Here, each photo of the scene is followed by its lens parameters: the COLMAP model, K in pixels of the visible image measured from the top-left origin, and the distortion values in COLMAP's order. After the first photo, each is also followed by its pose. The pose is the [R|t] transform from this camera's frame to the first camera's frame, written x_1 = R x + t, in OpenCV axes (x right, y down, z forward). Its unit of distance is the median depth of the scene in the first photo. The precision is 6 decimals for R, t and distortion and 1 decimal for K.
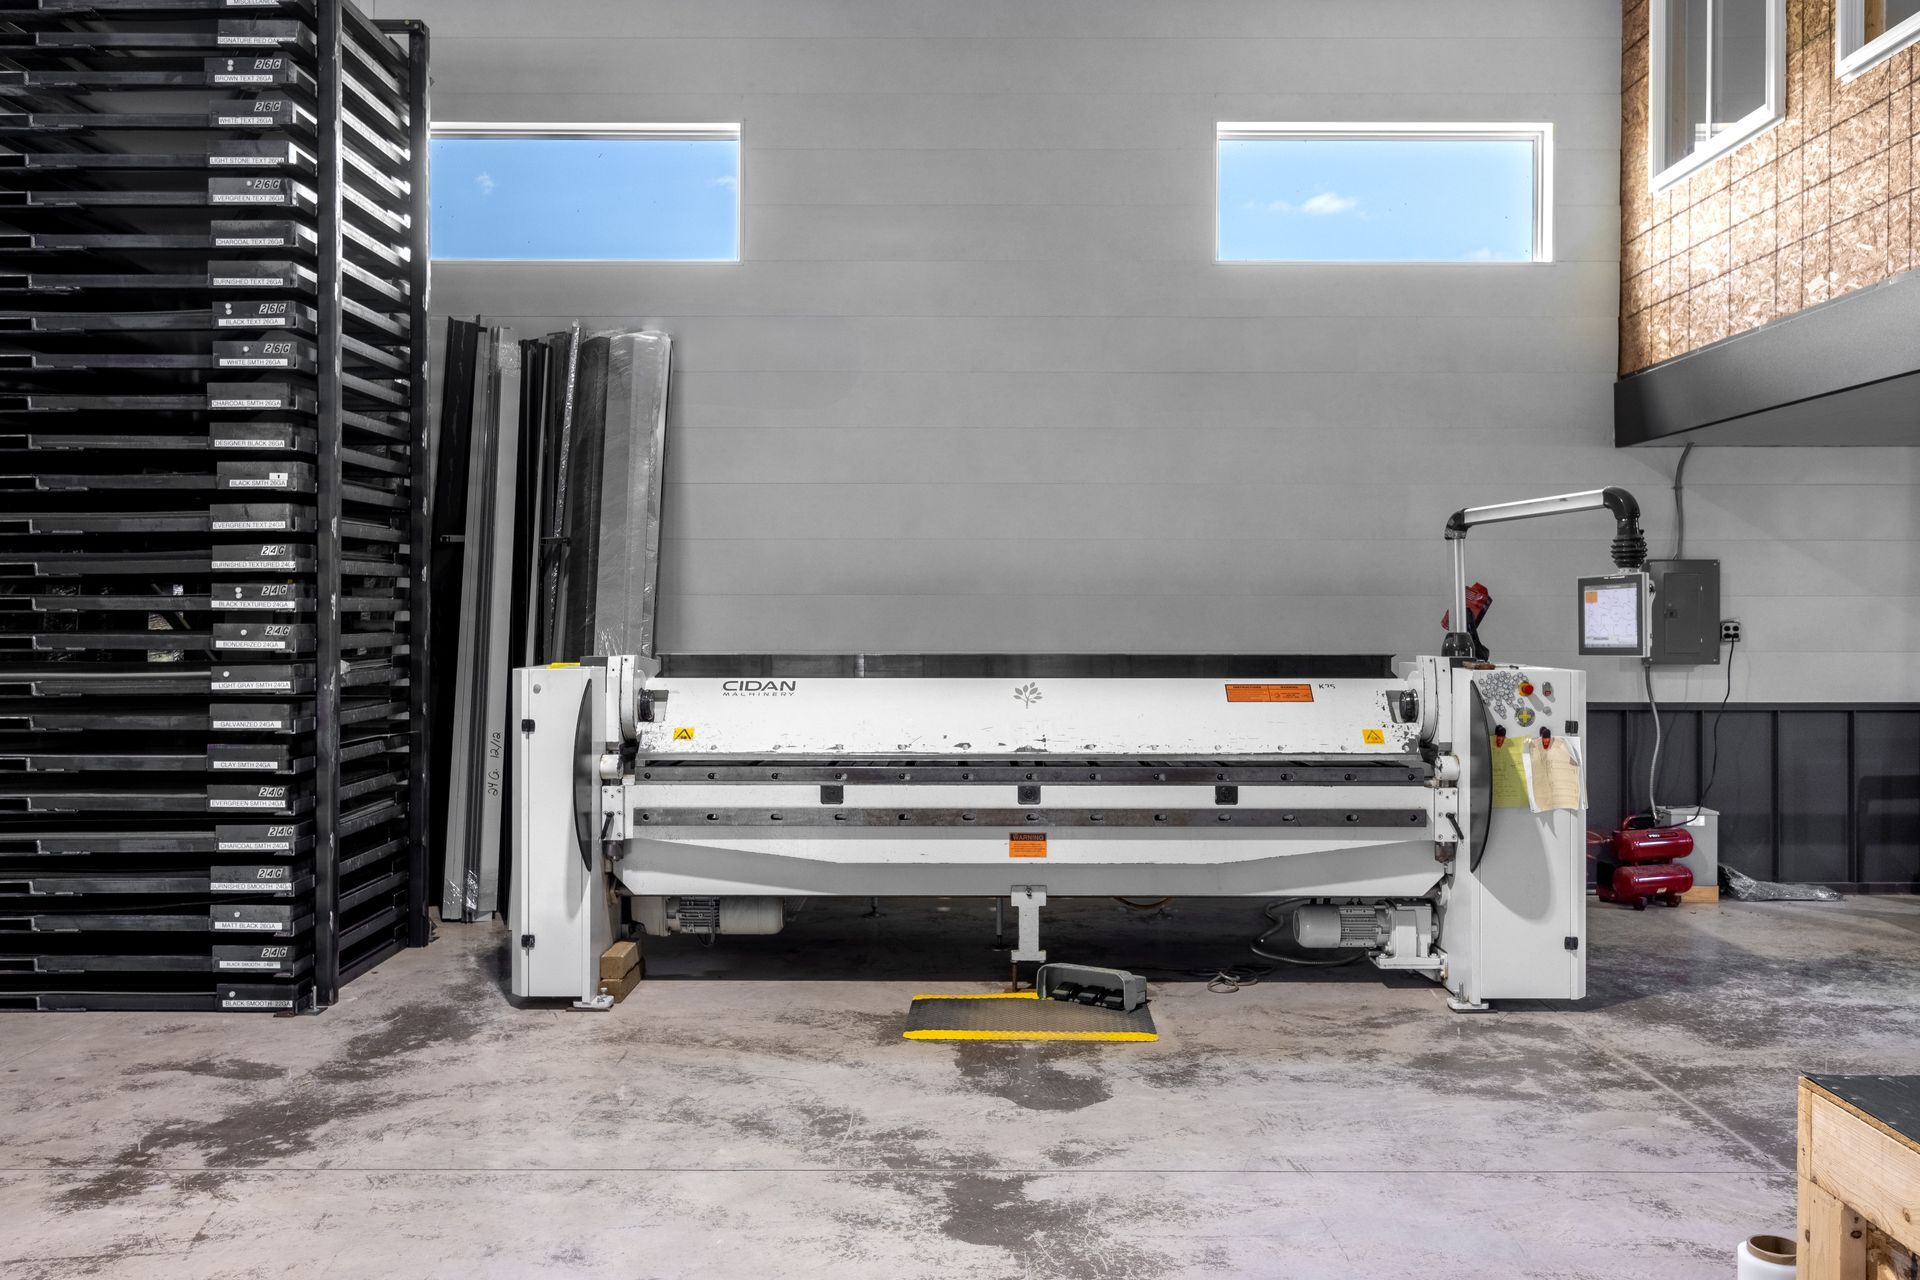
lens RADIAL K [[2976.0, 0, 958.9], [0, 2976.0, 638.6], [0, 0, 1]] dist [0.063008, 0.000000]
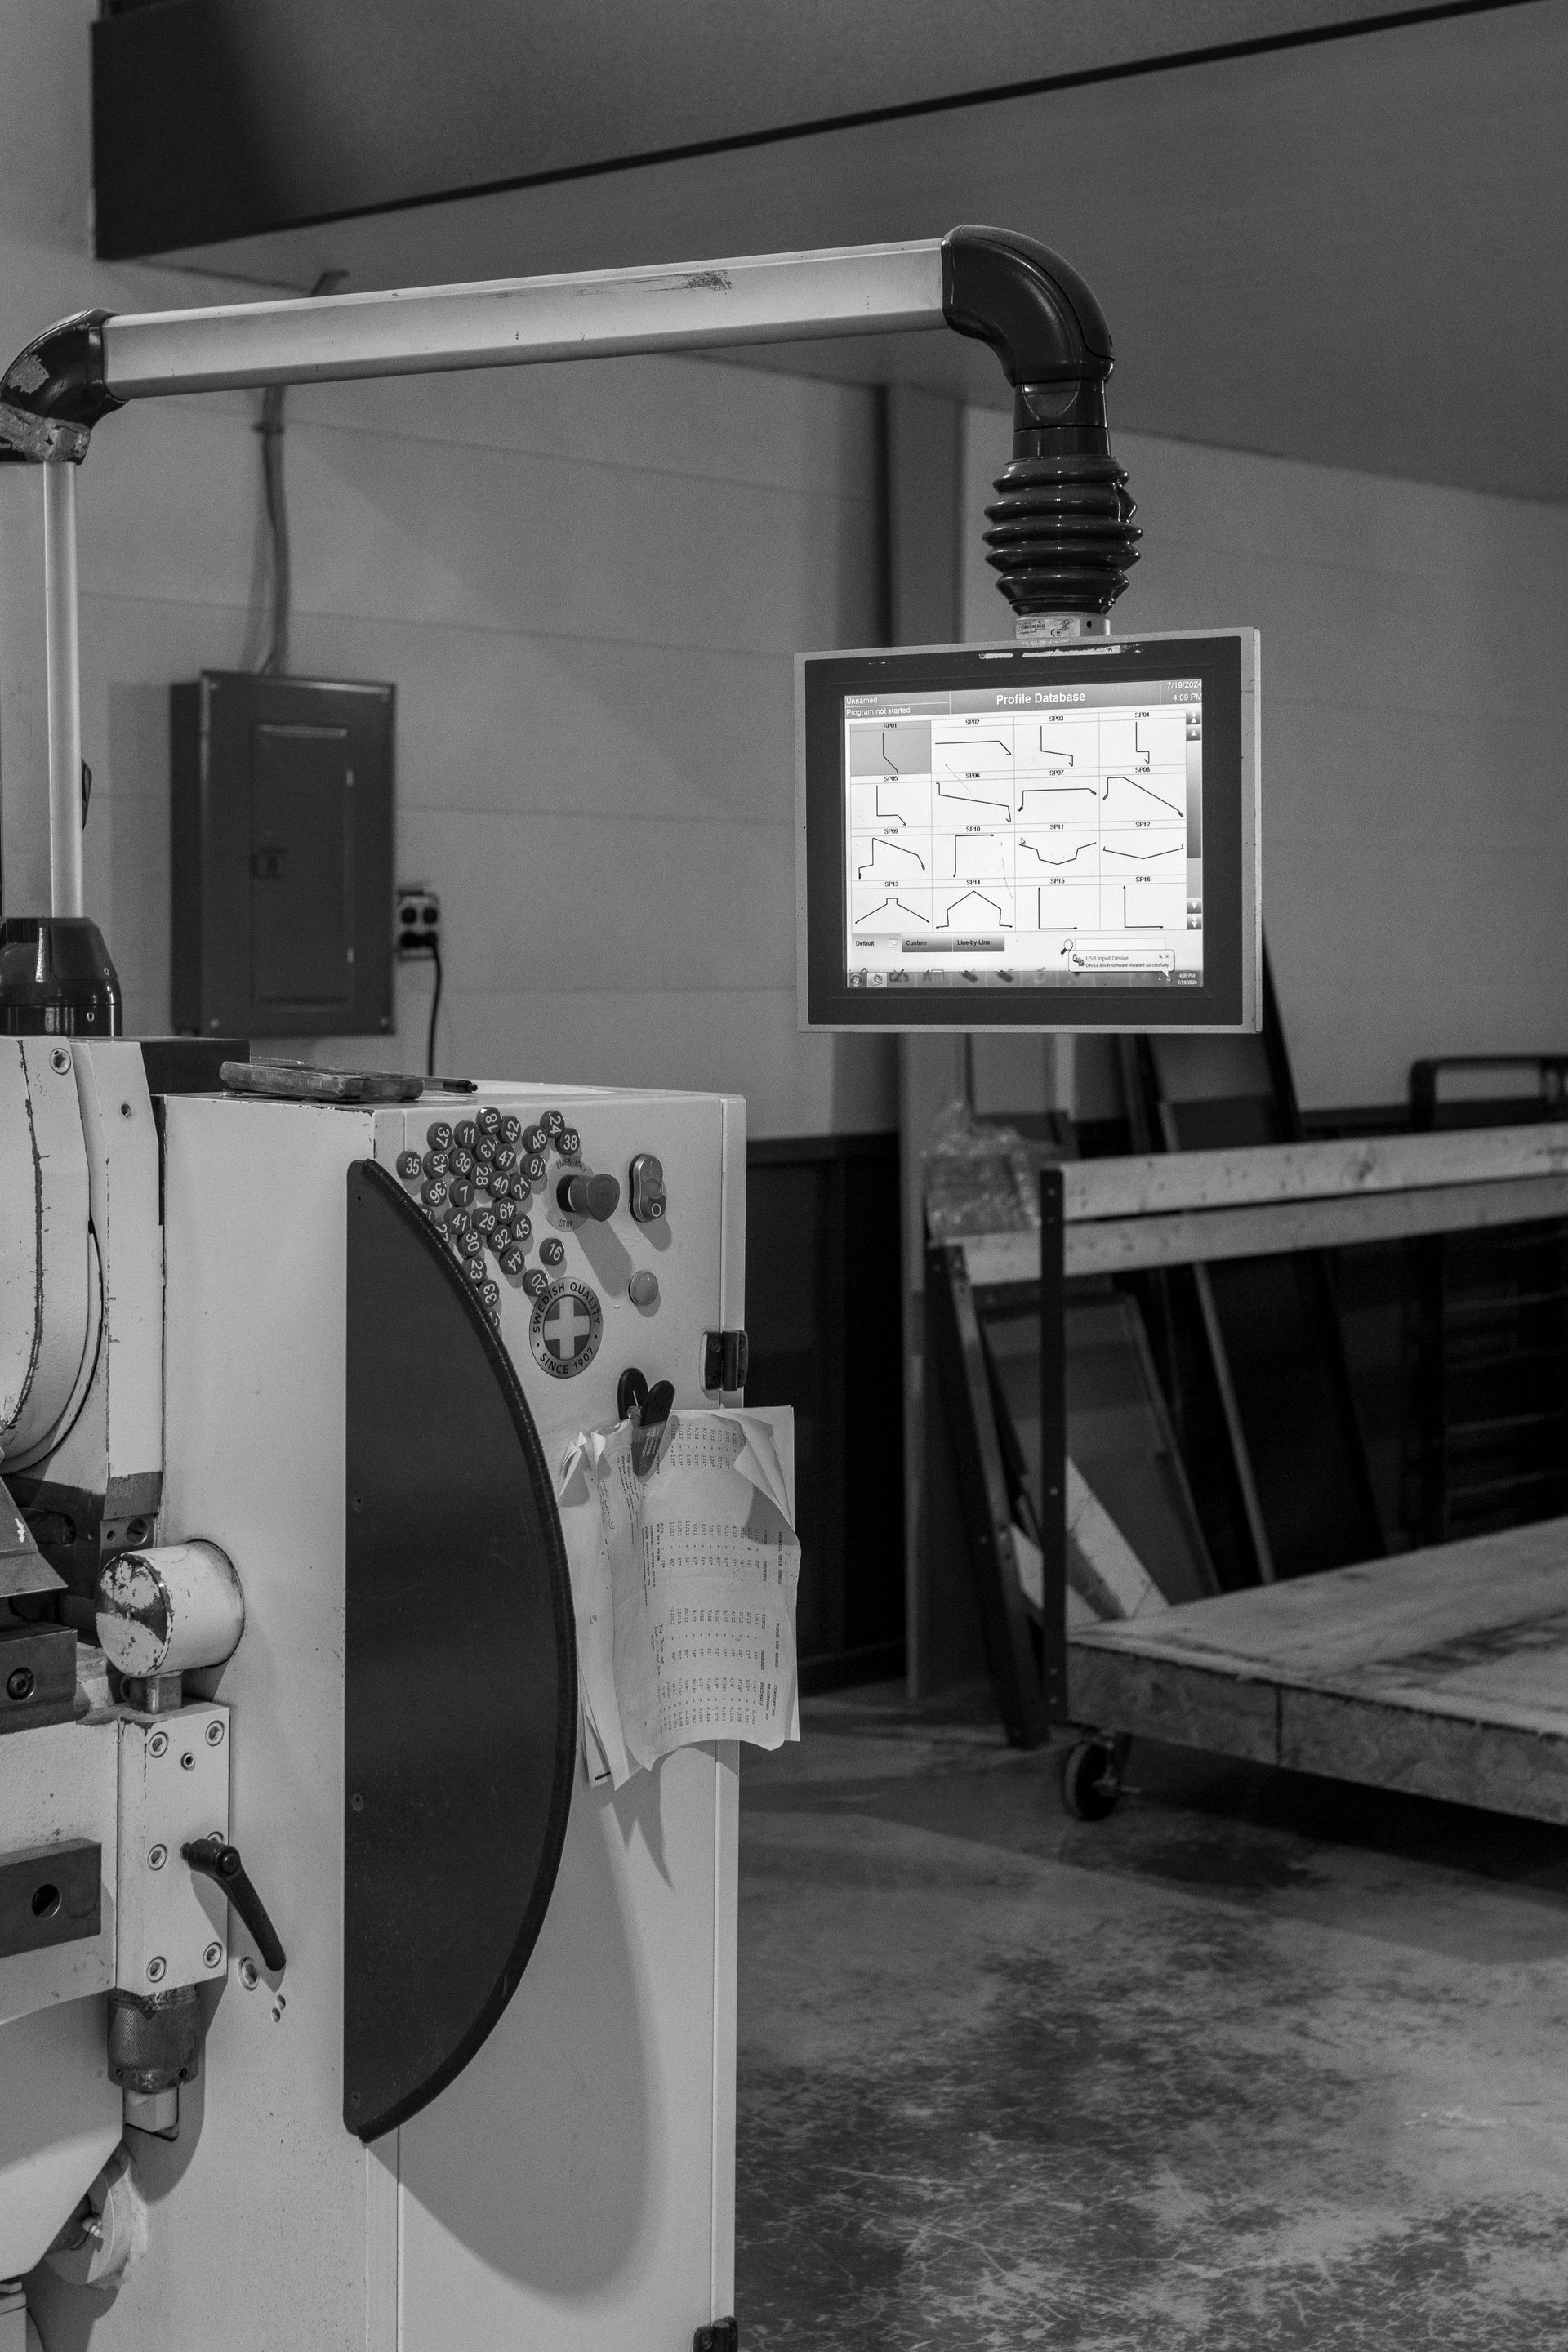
lens RADIAL K [[3645.6, 0, 784.8], [0, 3645.6, 1160.0], [0, 0, 1]] dist [0.063008, 0.000000]
pose [[0.681609, -0.040942, 0.730570, 0.017788], [-0.000063, 0.998430, 0.056011, 0.000660], [-0.731716, -0.038224, 0.680537, 0.819152]]
